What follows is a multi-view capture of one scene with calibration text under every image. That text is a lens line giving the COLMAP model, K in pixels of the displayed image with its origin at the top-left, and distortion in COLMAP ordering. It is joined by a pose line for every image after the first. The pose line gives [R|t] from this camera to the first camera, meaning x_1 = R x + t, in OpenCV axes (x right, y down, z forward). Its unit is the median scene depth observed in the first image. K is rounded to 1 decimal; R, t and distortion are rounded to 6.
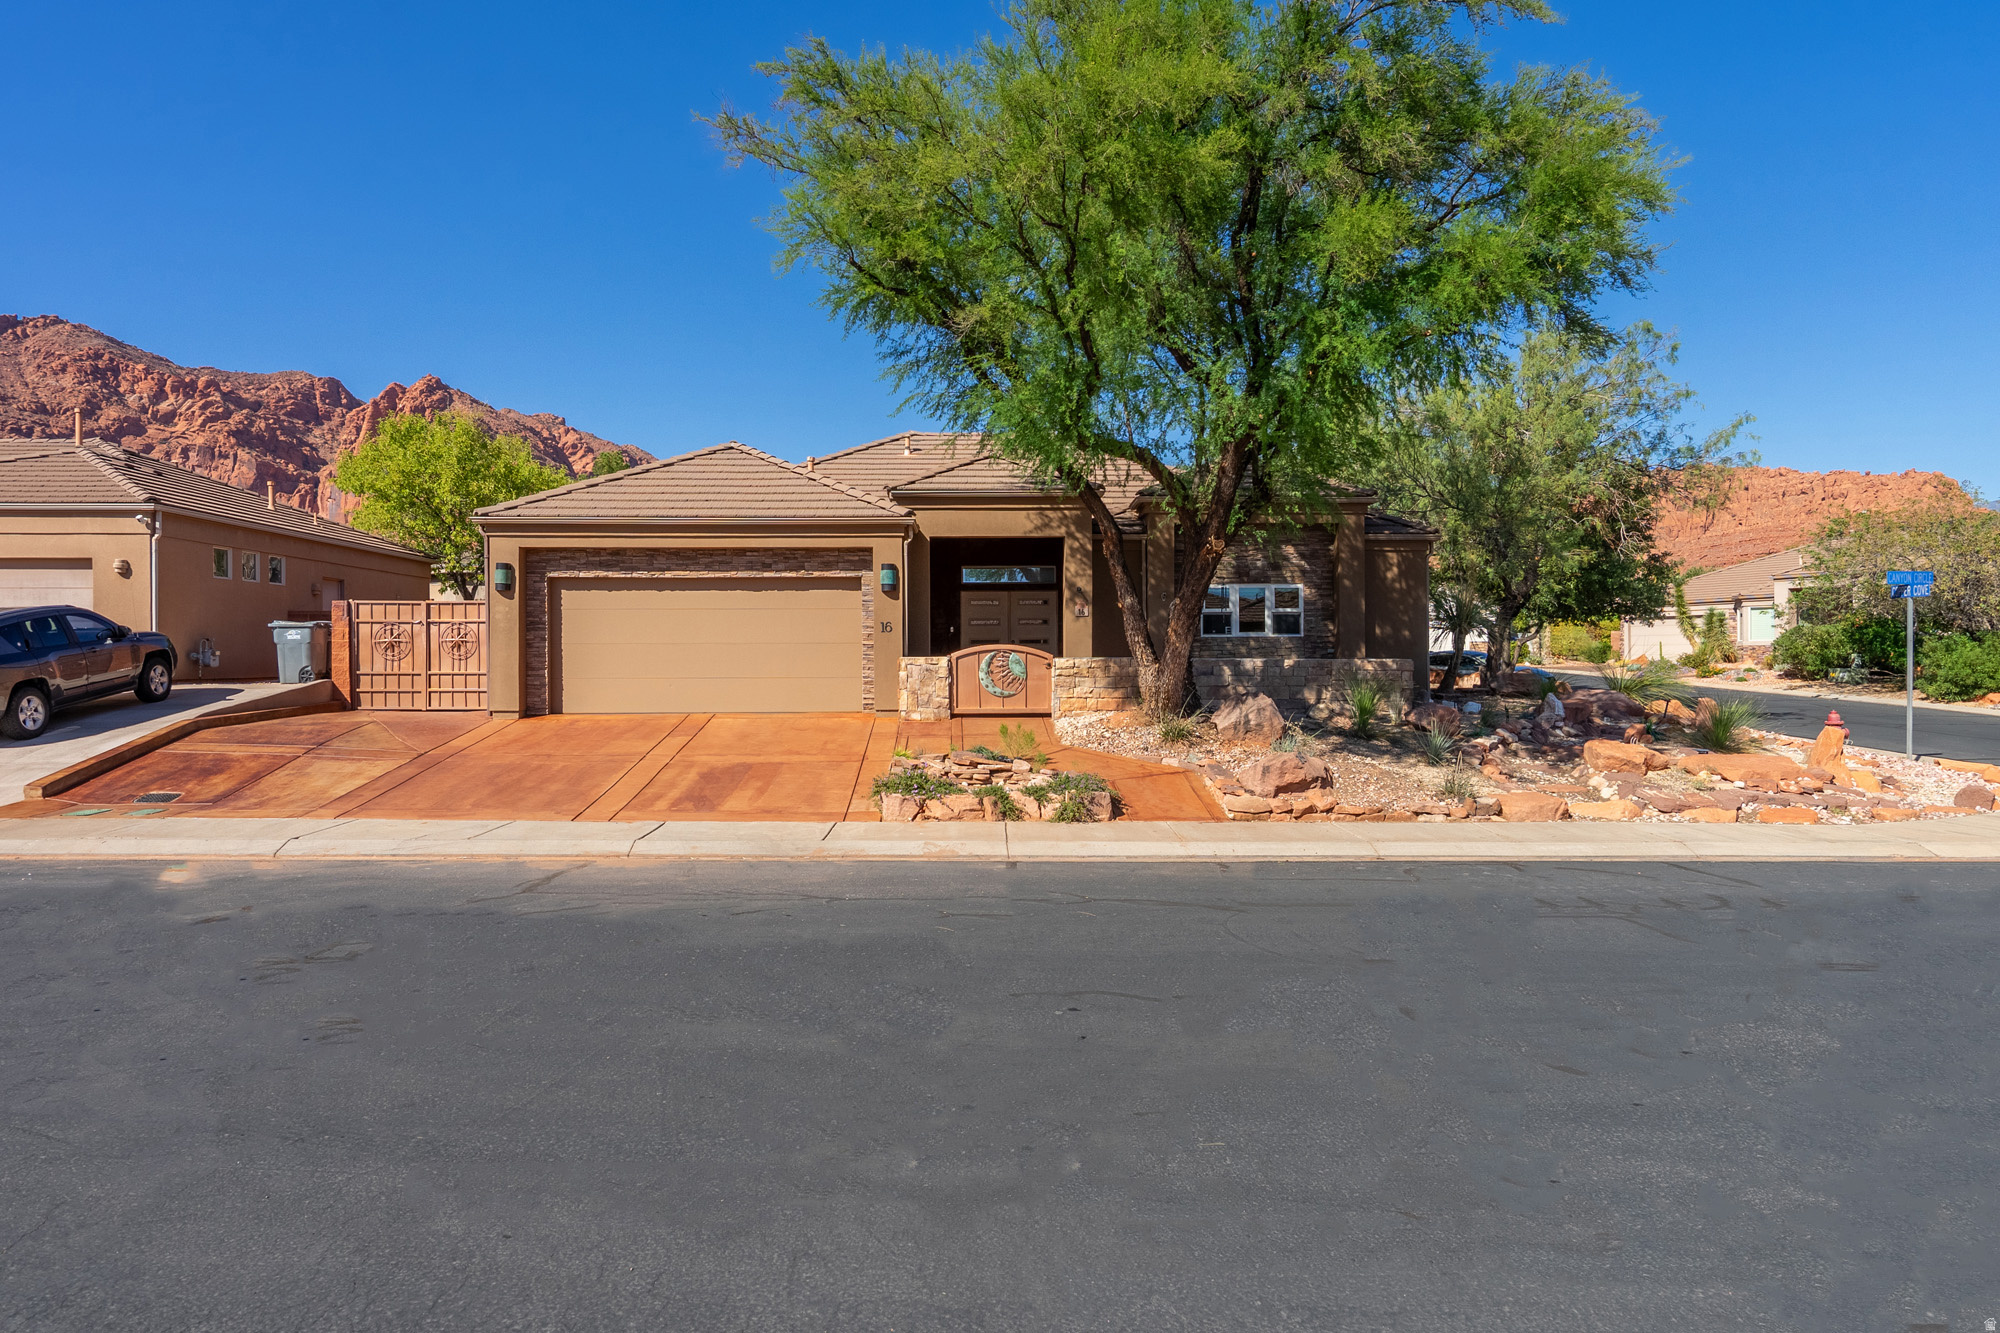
lens RADIAL K [[901.3, 0, 991.5], [0, 901.3, 664.2], [0, 0, 1]] dist [0.001484, 0.001477]
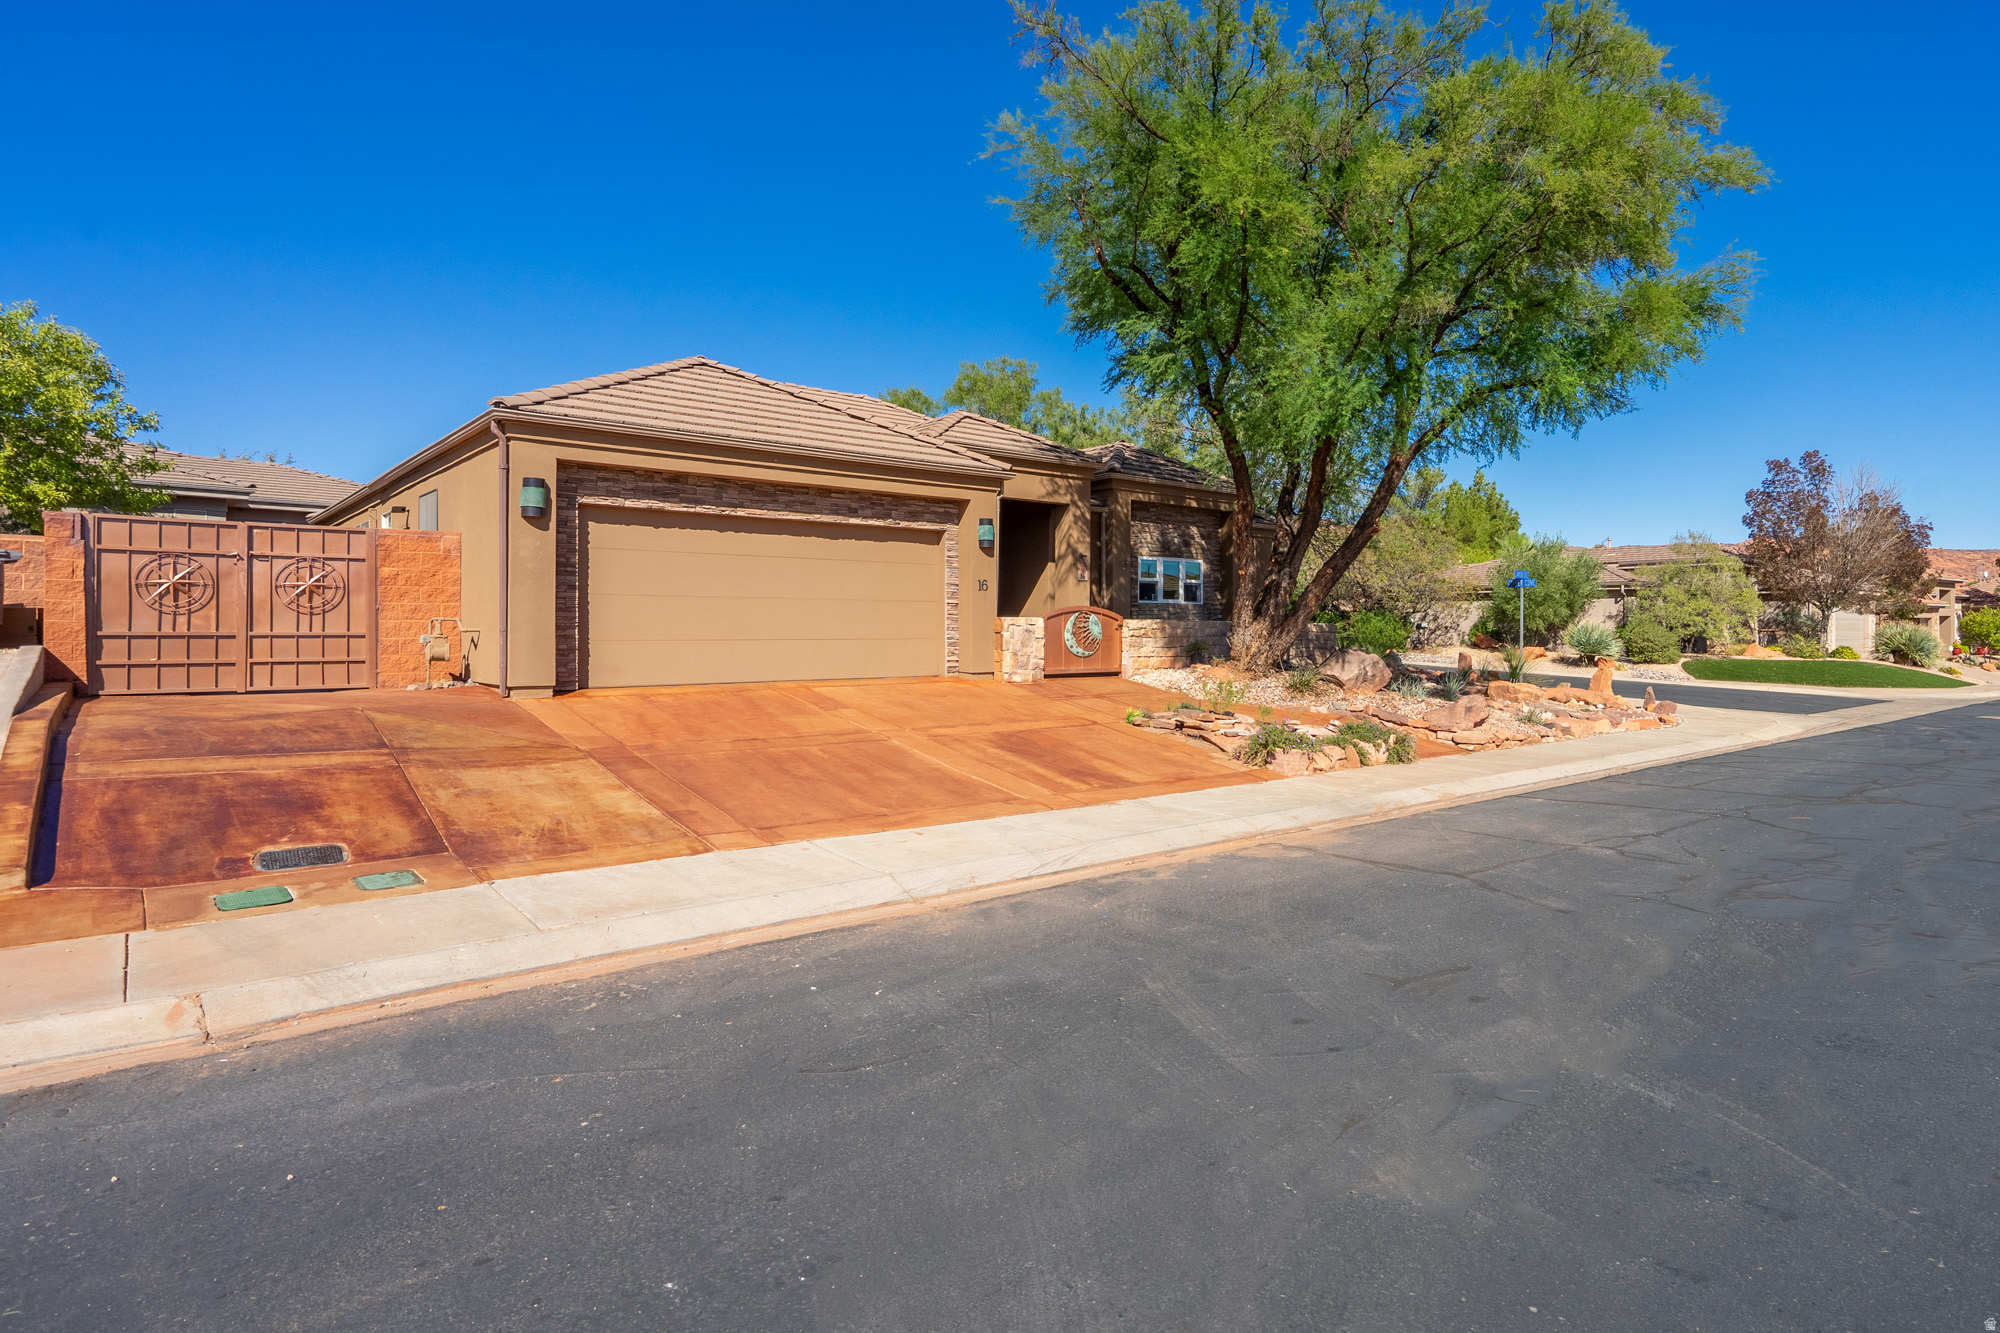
lens RADIAL K [[901.3, 0, 849.1], [0, 901.3, 618.3], [0, 0, 1]] dist [0.001484, 0.001477]
pose [[0.840827, 0.011420, 0.541183, -0.698416], [-0.002828, 0.999856, -0.016706, 0.008883], [-0.541296, 0.012516, 0.840739, 0.261653]]
